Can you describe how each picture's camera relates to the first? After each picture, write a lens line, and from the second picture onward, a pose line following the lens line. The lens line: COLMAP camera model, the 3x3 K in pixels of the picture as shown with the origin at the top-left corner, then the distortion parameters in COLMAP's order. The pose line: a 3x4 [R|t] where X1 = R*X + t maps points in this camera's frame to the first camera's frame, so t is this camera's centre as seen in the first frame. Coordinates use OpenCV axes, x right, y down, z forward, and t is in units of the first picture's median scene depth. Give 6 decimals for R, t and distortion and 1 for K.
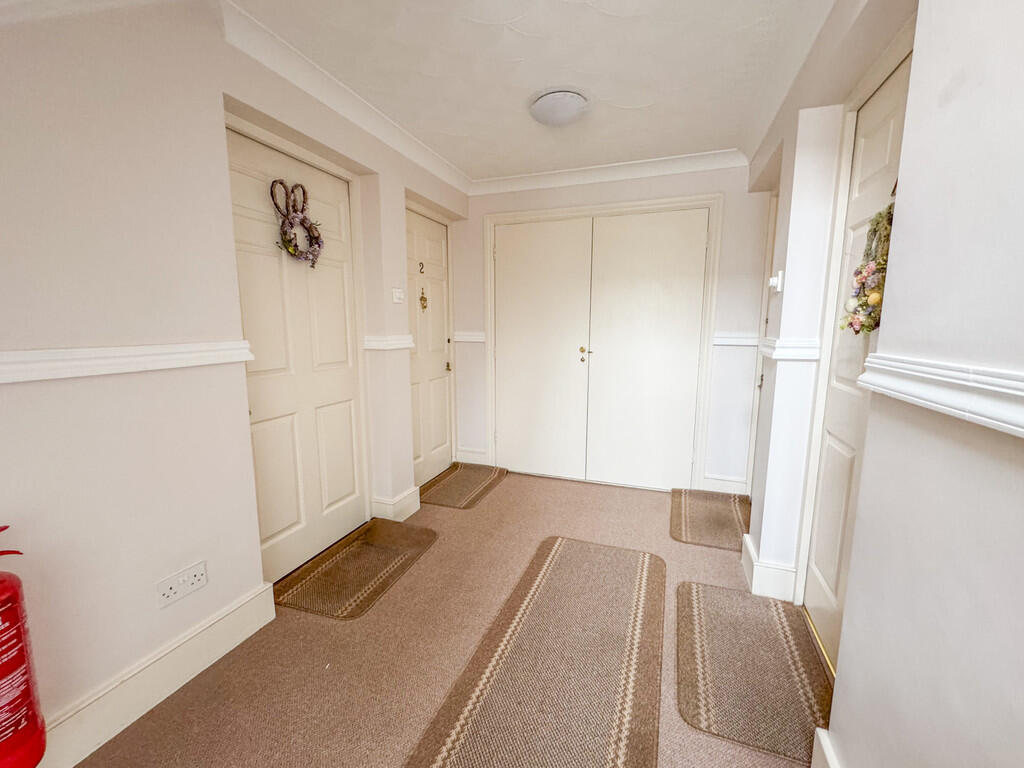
lens RADIAL K [[418.5, 0, 512.0], [0, 418.5, 384.0], [0, 0, 1]] dist [-0.002005, -0.000353]
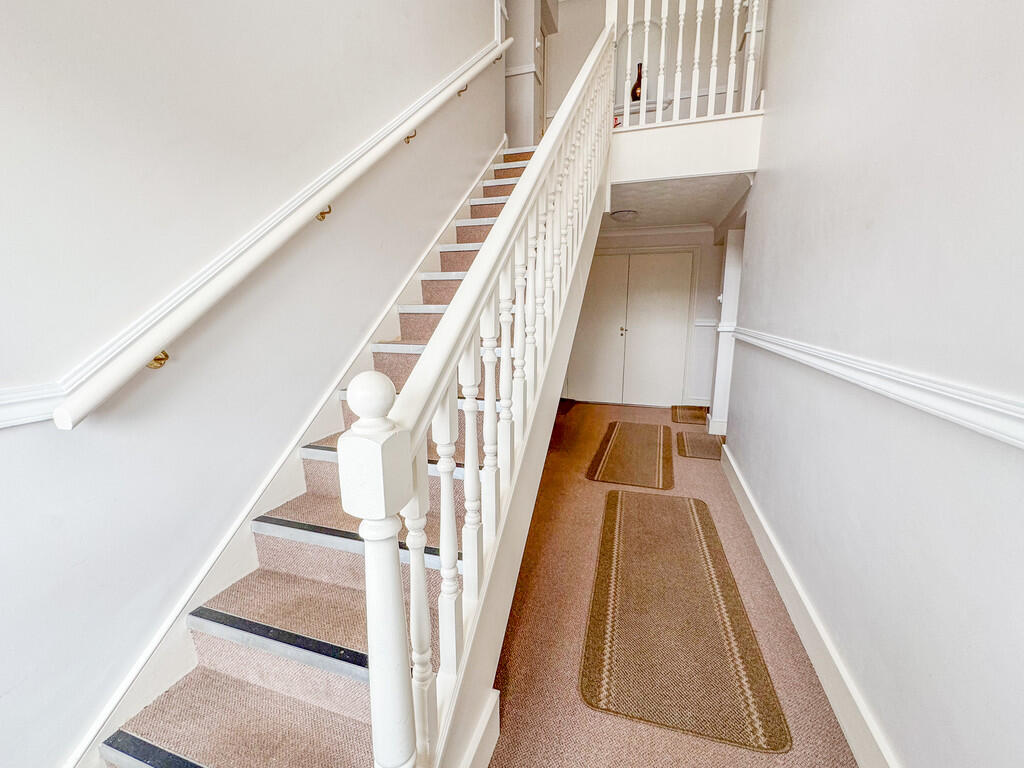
lens RADIAL K [[418.5, 0, 512.0], [0, 418.5, 384.0], [0, 0, 1]] dist [-0.002005, -0.000353]
pose [[0.999660, -0.007376, 0.024992, -0.436816], [0.006368, 0.999171, 0.040202, 0.097928], [-0.025268, -0.040029, 0.998879, -0.974695]]
